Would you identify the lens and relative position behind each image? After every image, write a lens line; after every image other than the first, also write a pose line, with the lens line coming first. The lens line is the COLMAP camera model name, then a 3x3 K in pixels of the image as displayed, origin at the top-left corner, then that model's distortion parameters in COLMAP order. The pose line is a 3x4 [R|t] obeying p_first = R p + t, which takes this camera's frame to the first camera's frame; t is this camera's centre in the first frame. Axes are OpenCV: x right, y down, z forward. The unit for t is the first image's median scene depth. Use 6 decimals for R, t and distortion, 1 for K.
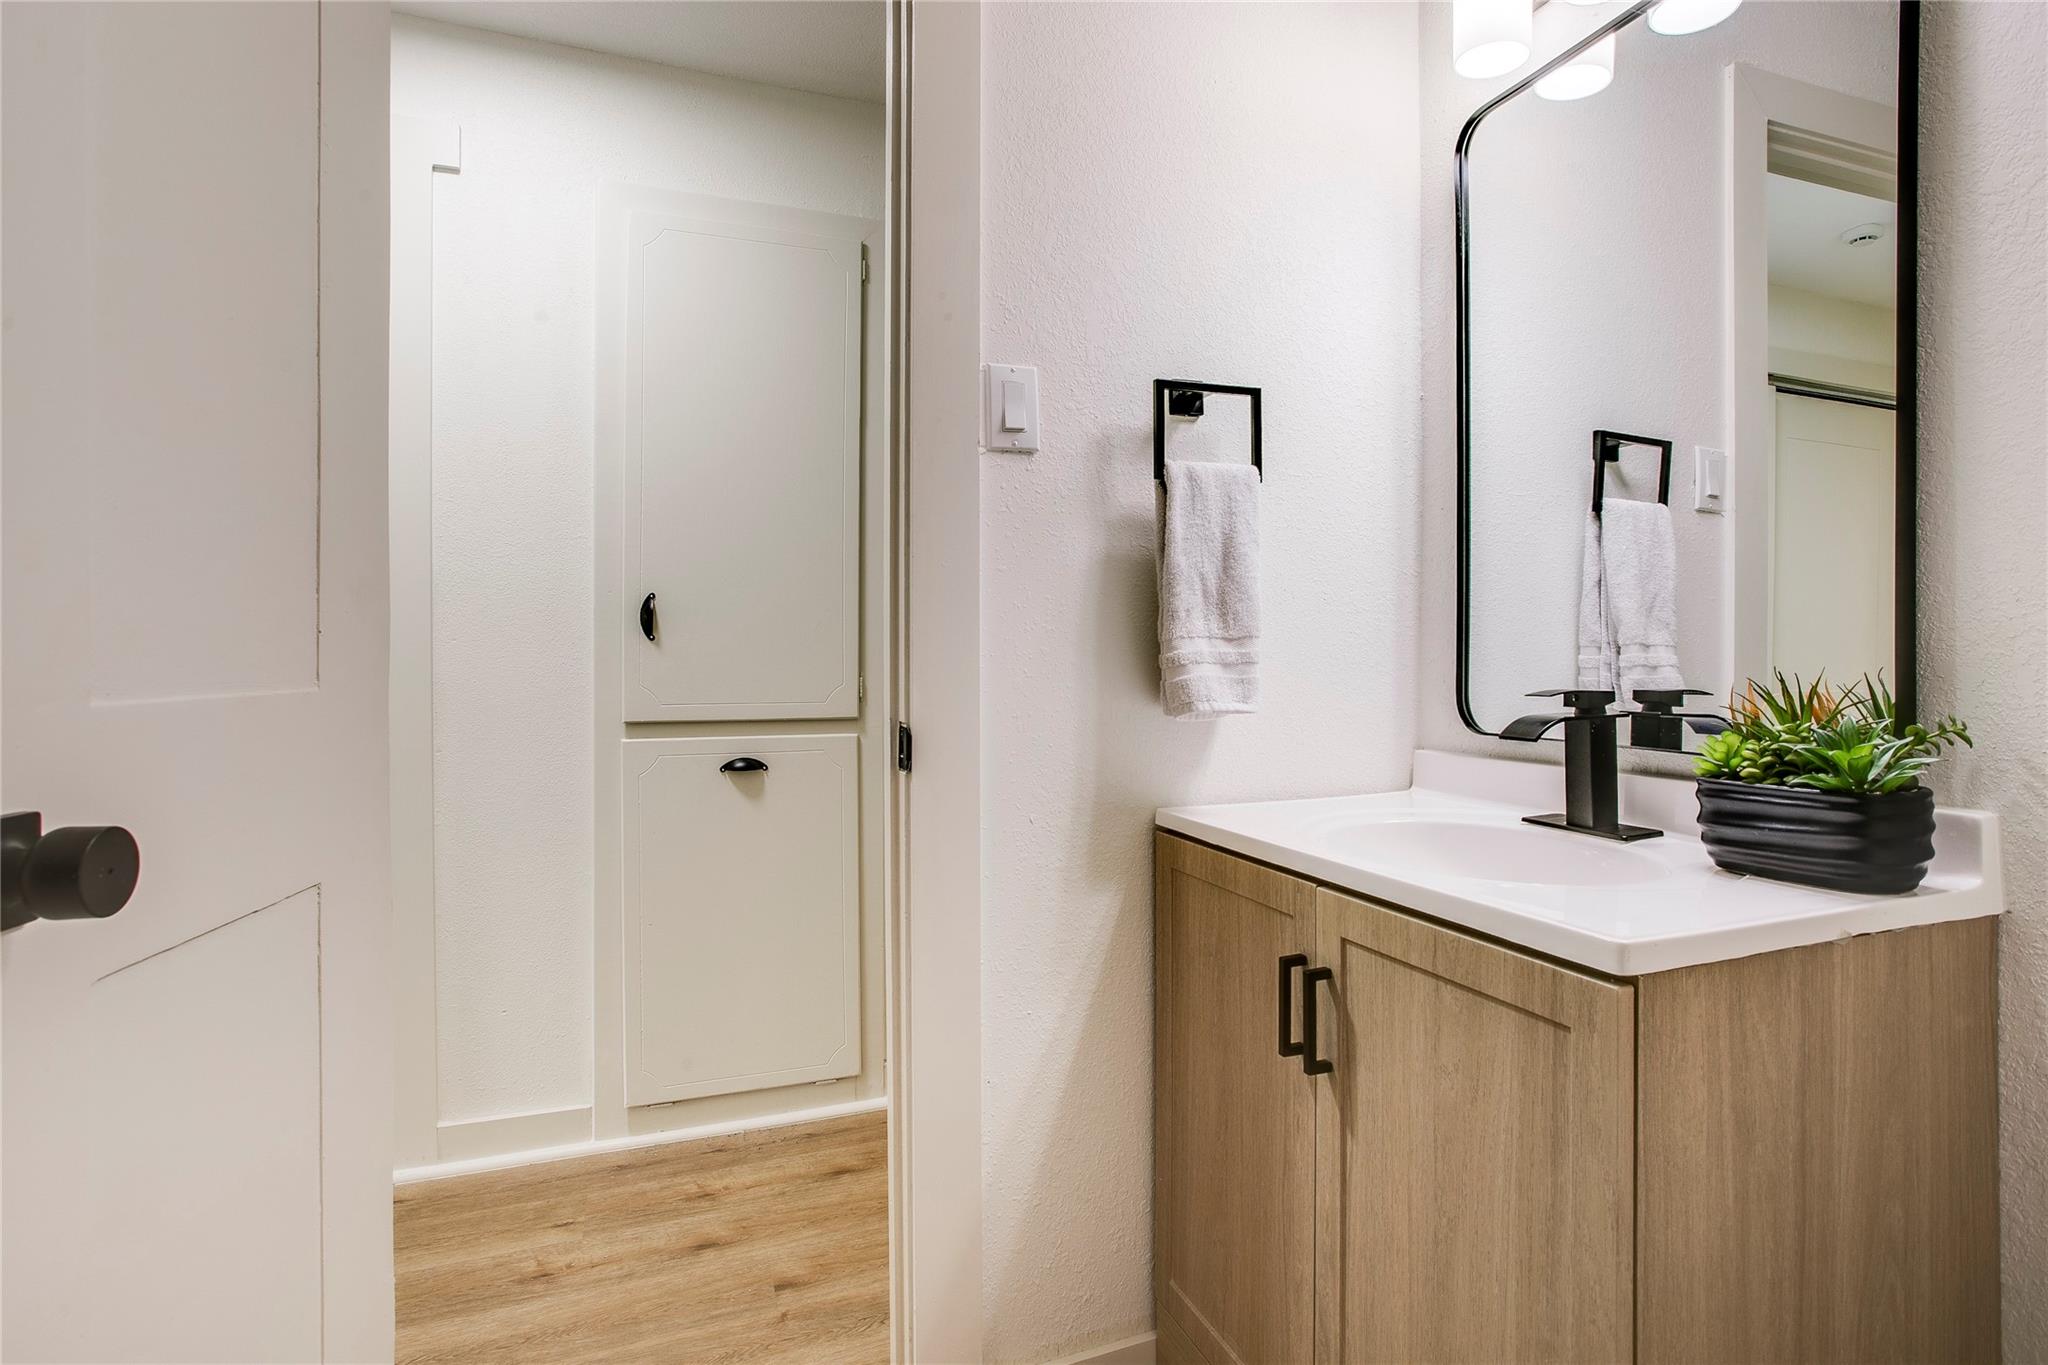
lens RADIAL K [[1012.7, 0, 1016.4], [0, 1012.7, 657.3], [0, 0, 1]] dist [-0.058715, 0.031595]
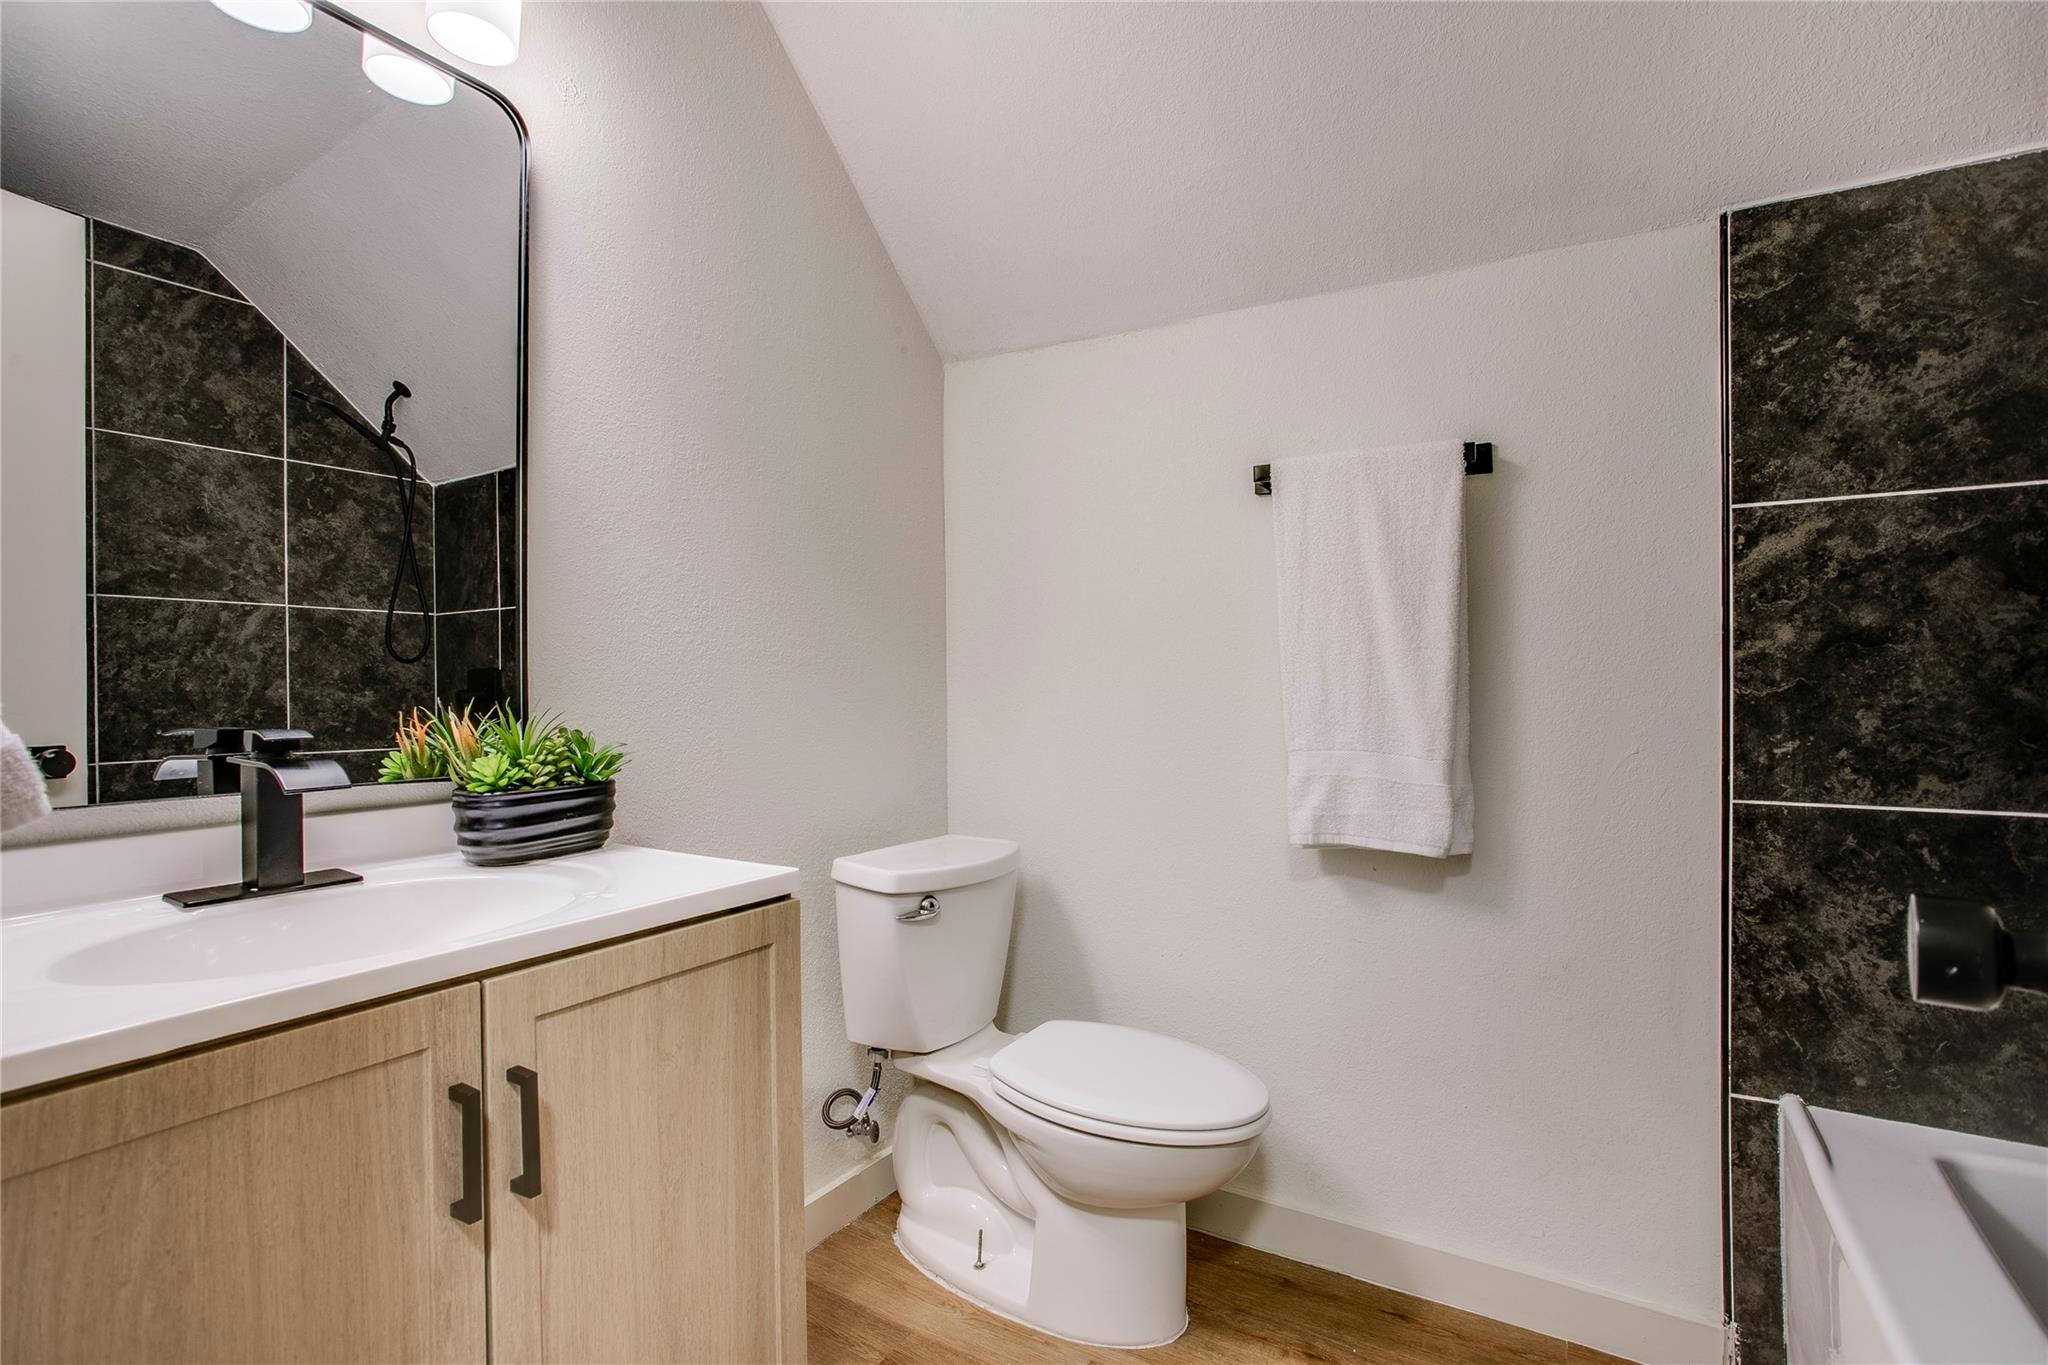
lens RADIAL K [[961.1, 0, 1024.0], [0, 961.1, 682.5], [0, 0, 1]] dist [-0.050585, 0.020656]
pose [[-0.621901, 0.003036, 0.783090, -0.508401], [0.006350, 0.999979, 0.001166, -0.007381], [-0.783070, 0.005698, -0.621907, 1.032795]]
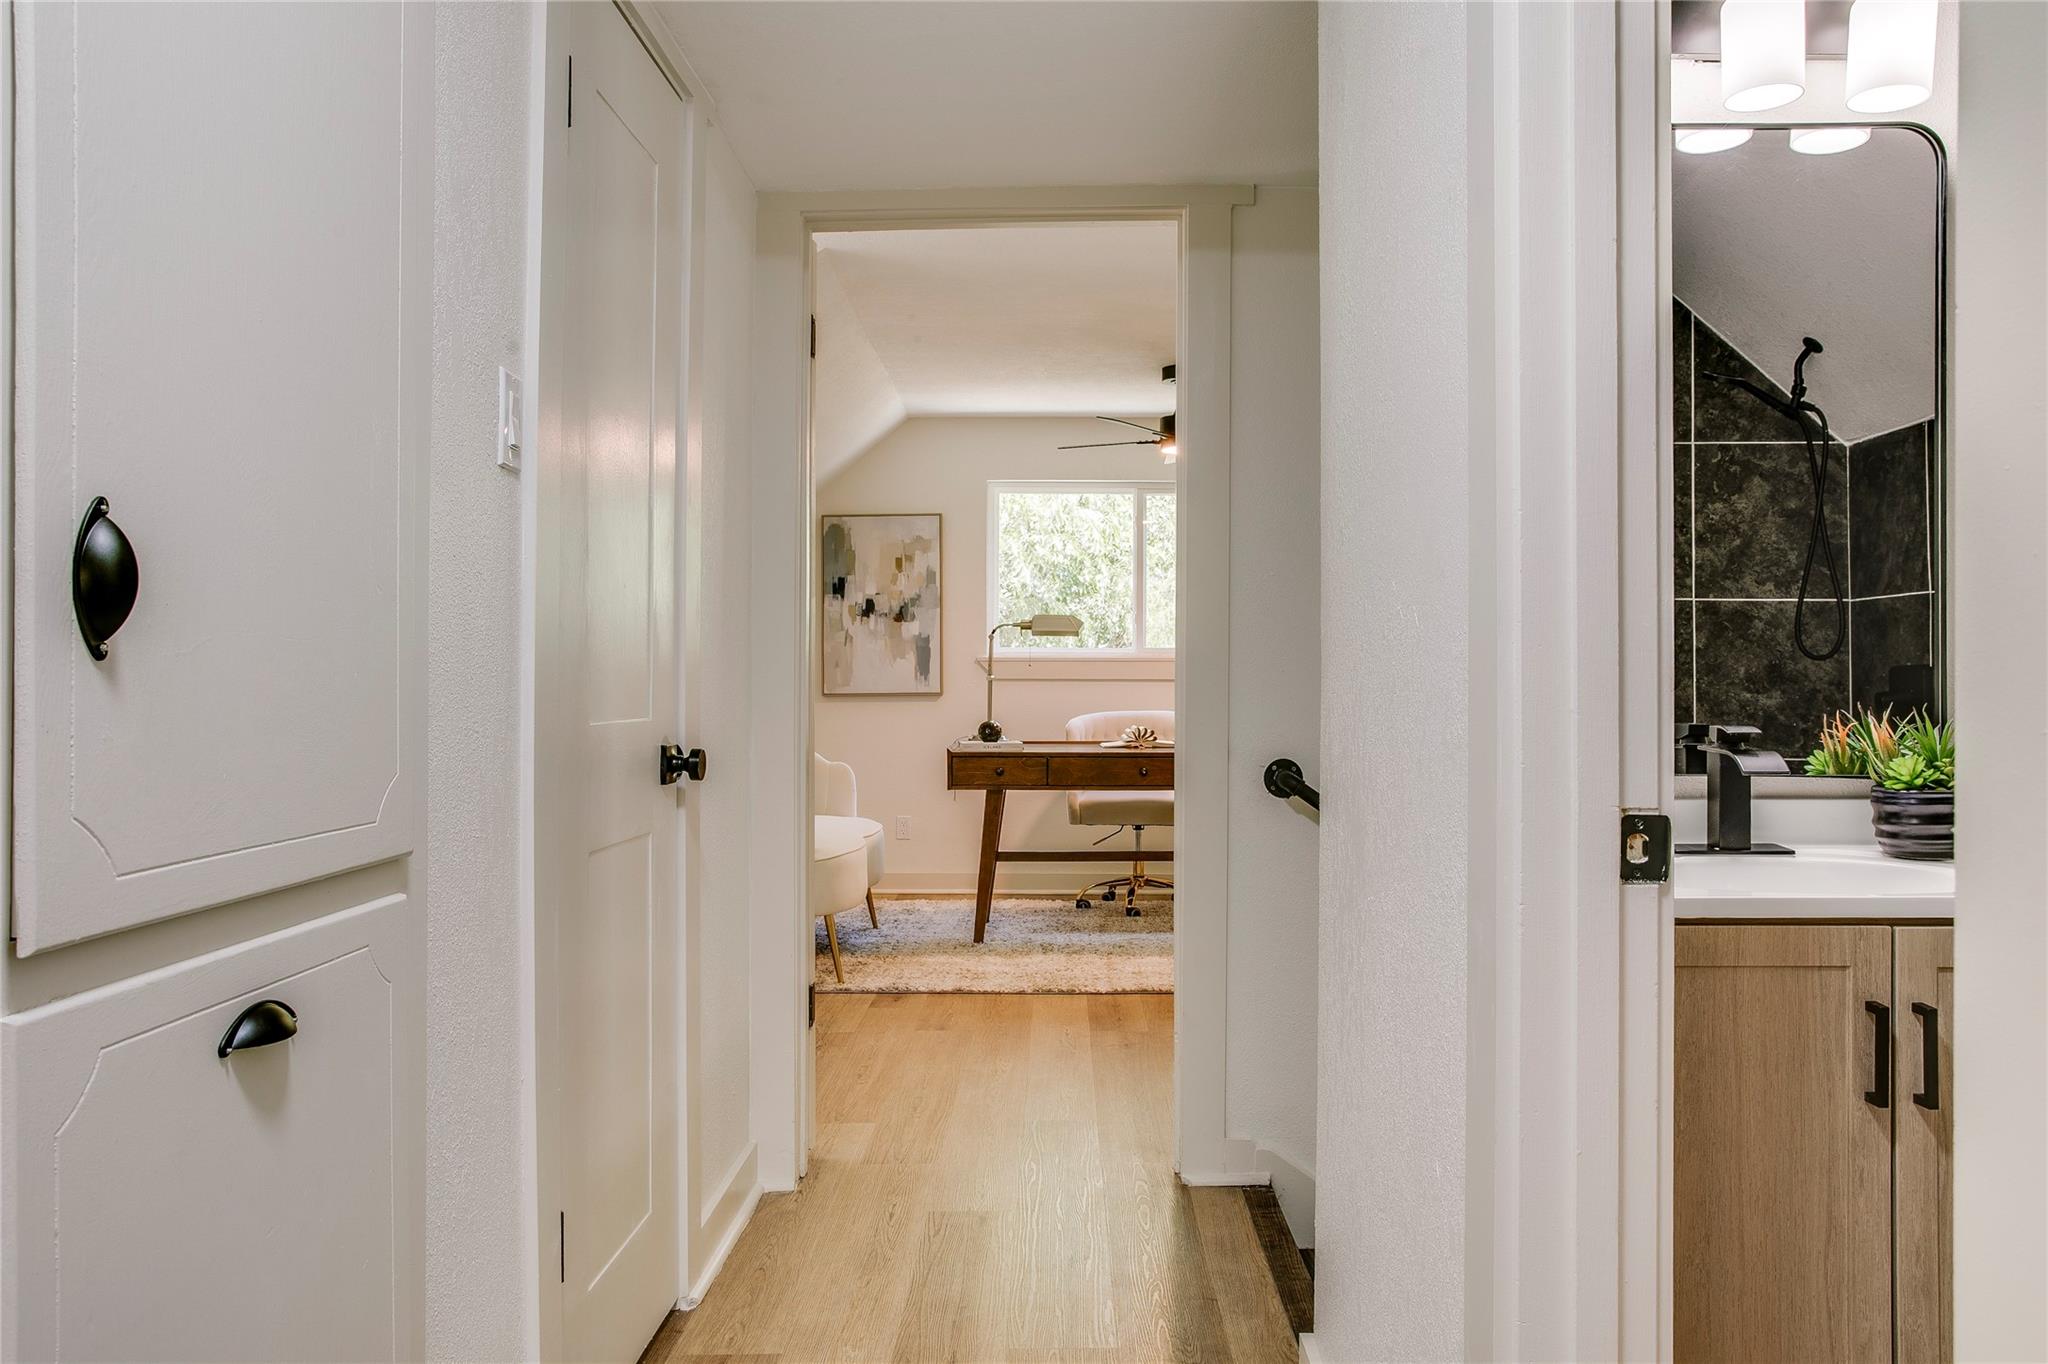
lens RADIAL K [[1554.3, 0, 1024.0], [0, 1554.3, 682.0], [0, 0, 1]] dist [-0.047323, 0.075707]
pose [[0.364678, -0.001888, 0.931132, -1.346231], [0.000822, 0.999998, 0.001705, -0.021073], [-0.931133, 0.000144, 0.364679, 1.143719]]
